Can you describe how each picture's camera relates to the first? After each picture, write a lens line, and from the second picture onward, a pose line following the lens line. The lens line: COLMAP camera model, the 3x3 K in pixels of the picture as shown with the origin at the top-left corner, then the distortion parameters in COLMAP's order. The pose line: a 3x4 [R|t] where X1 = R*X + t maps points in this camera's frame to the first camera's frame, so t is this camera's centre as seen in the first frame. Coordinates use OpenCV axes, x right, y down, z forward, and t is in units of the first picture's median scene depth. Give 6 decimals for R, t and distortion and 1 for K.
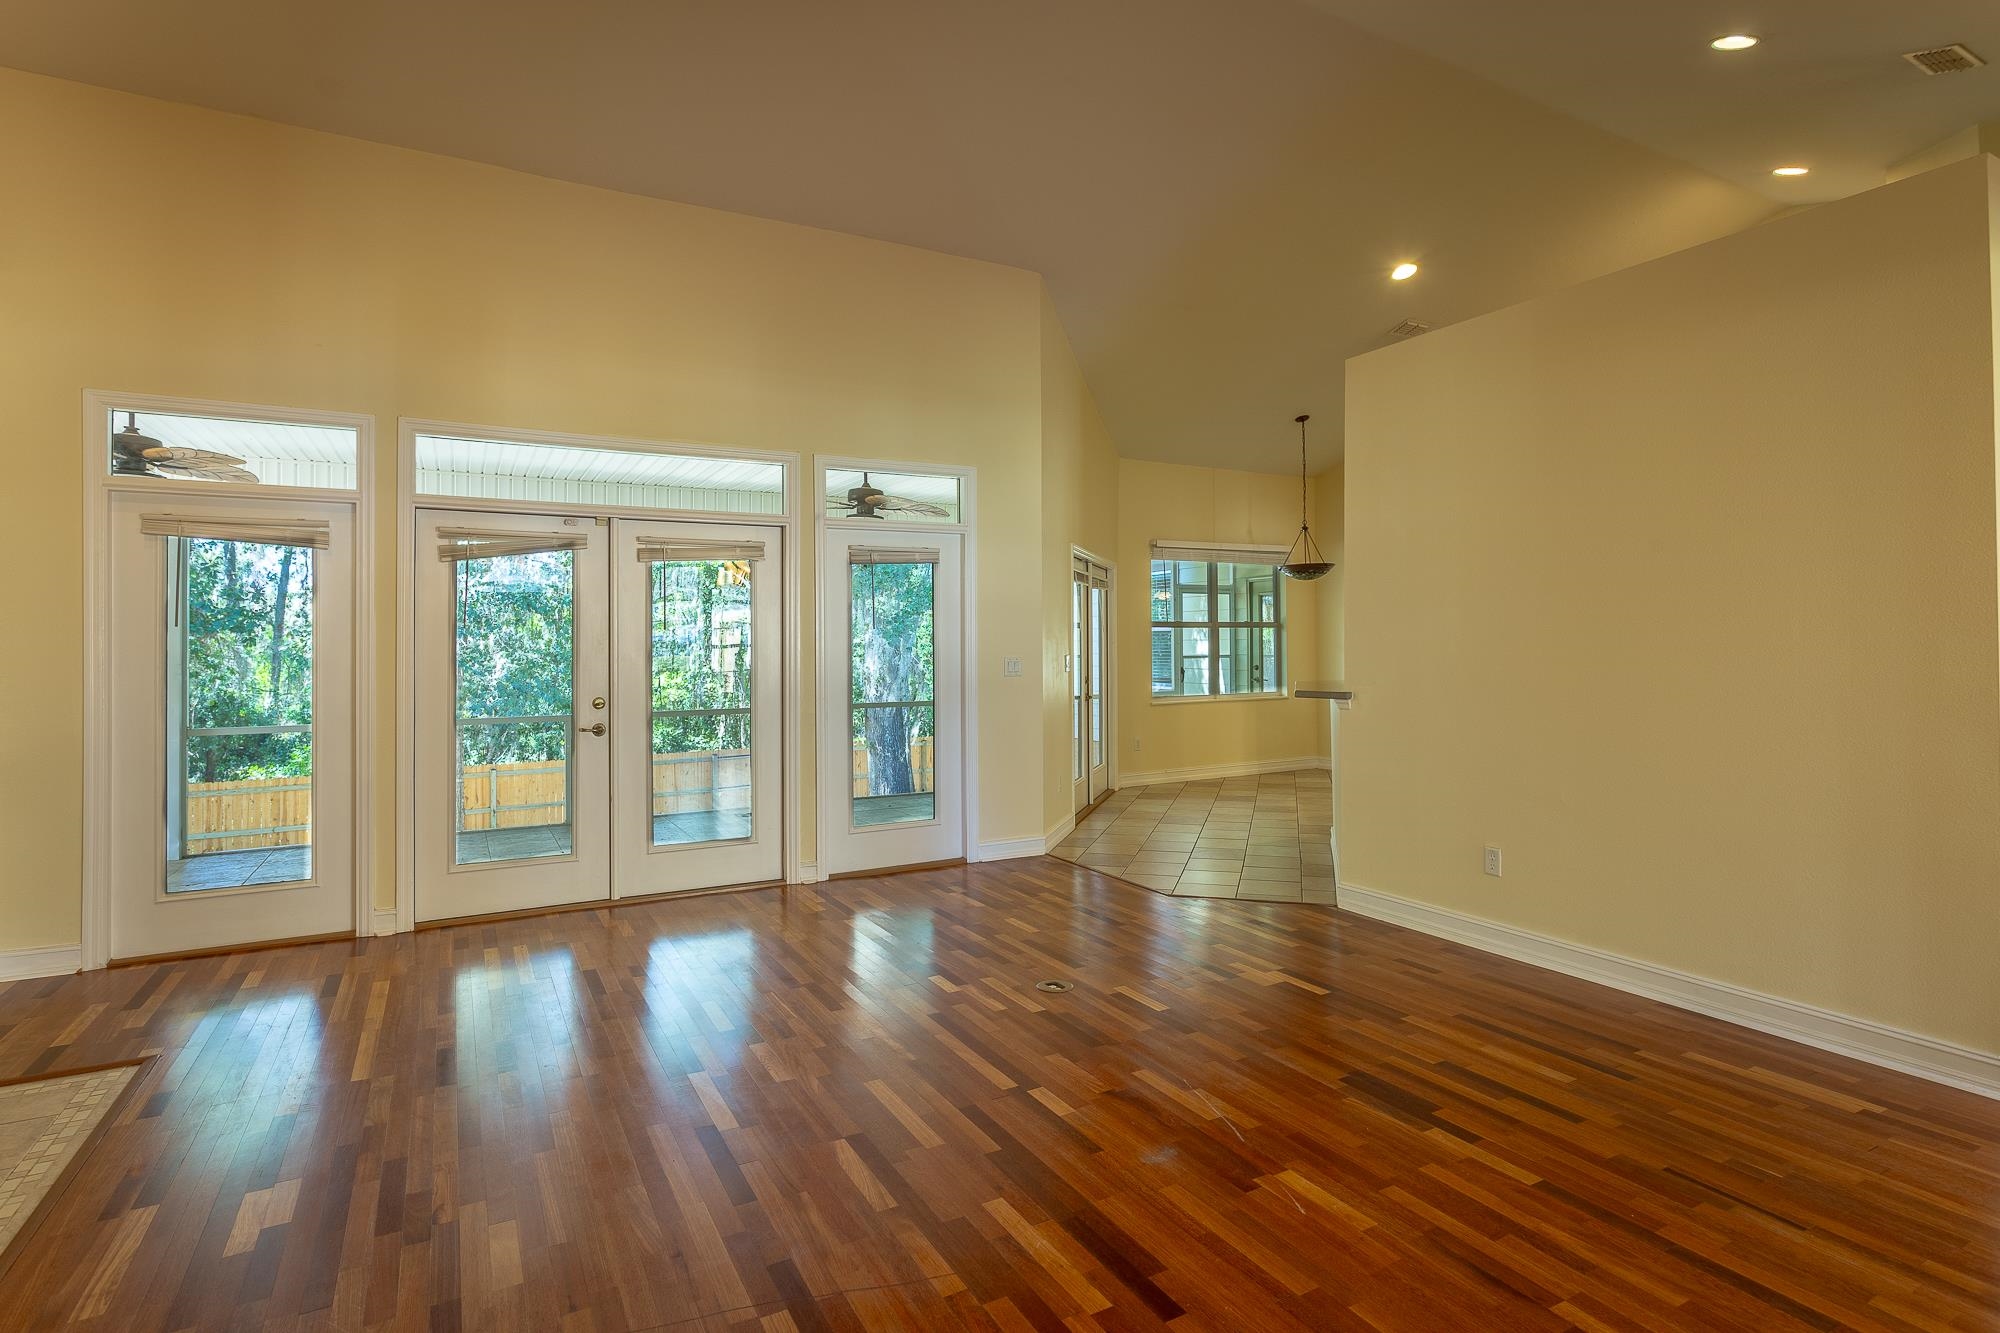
lens RADIAL K [[1026.6, 0, 994.9], [0, 1026.6, 617.1], [0, 0, 1]] dist [-0.011022, 0.000972]
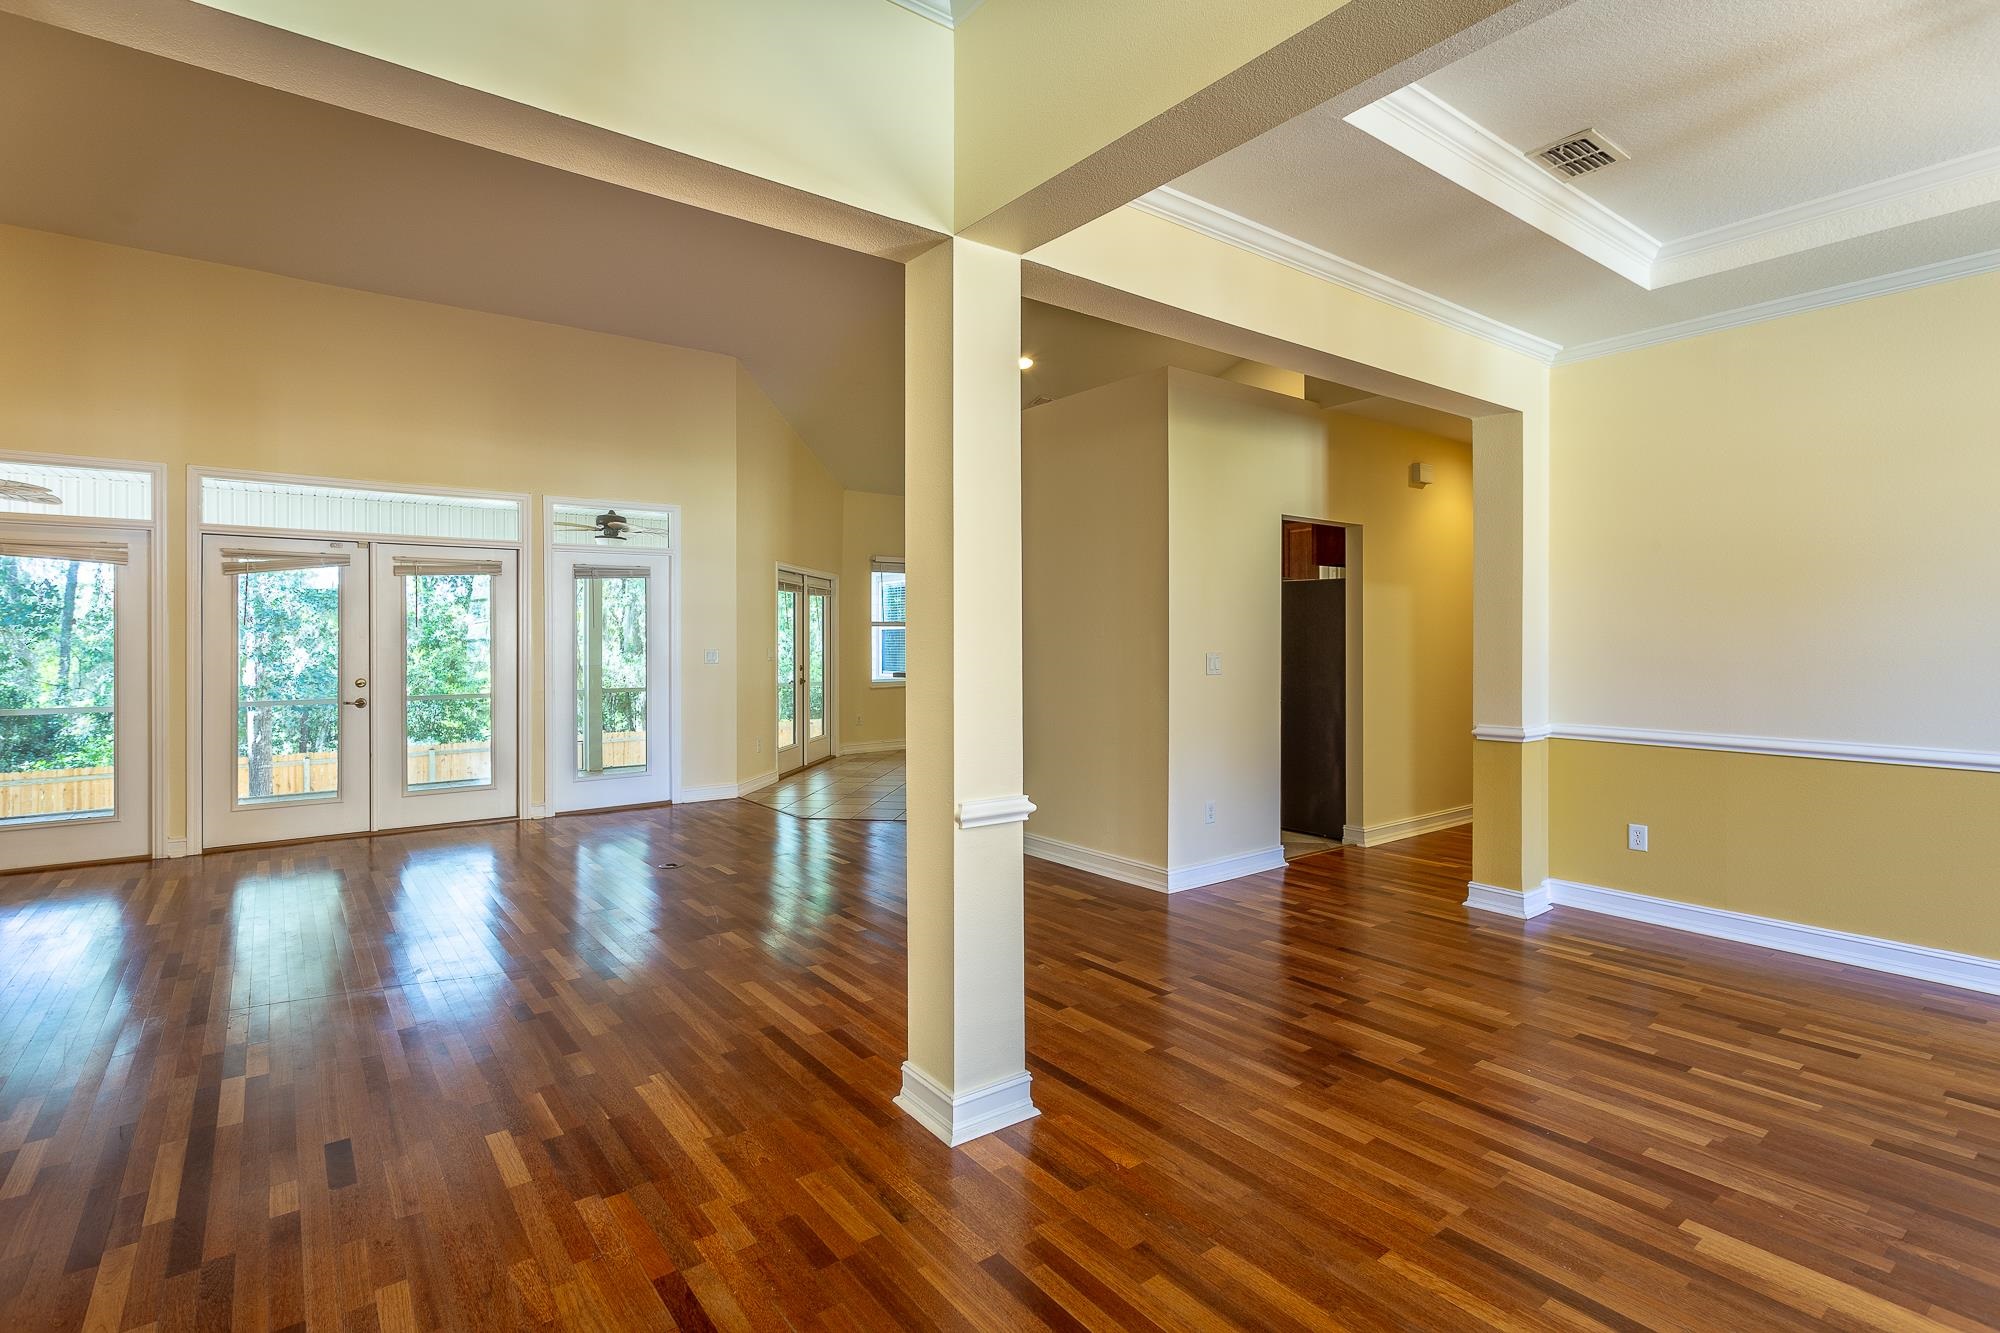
lens RADIAL K [[977.9, 0, 1001.2], [0, 977.9, 630.0], [0, 0, 1]] dist [0.000259, 0.000627]
pose [[0.988495, 0.005260, 0.151161, 0.235449], [-0.007637, 0.999856, 0.015144, -0.009192], [-0.151060, -0.016125, 0.988393, -0.363385]]
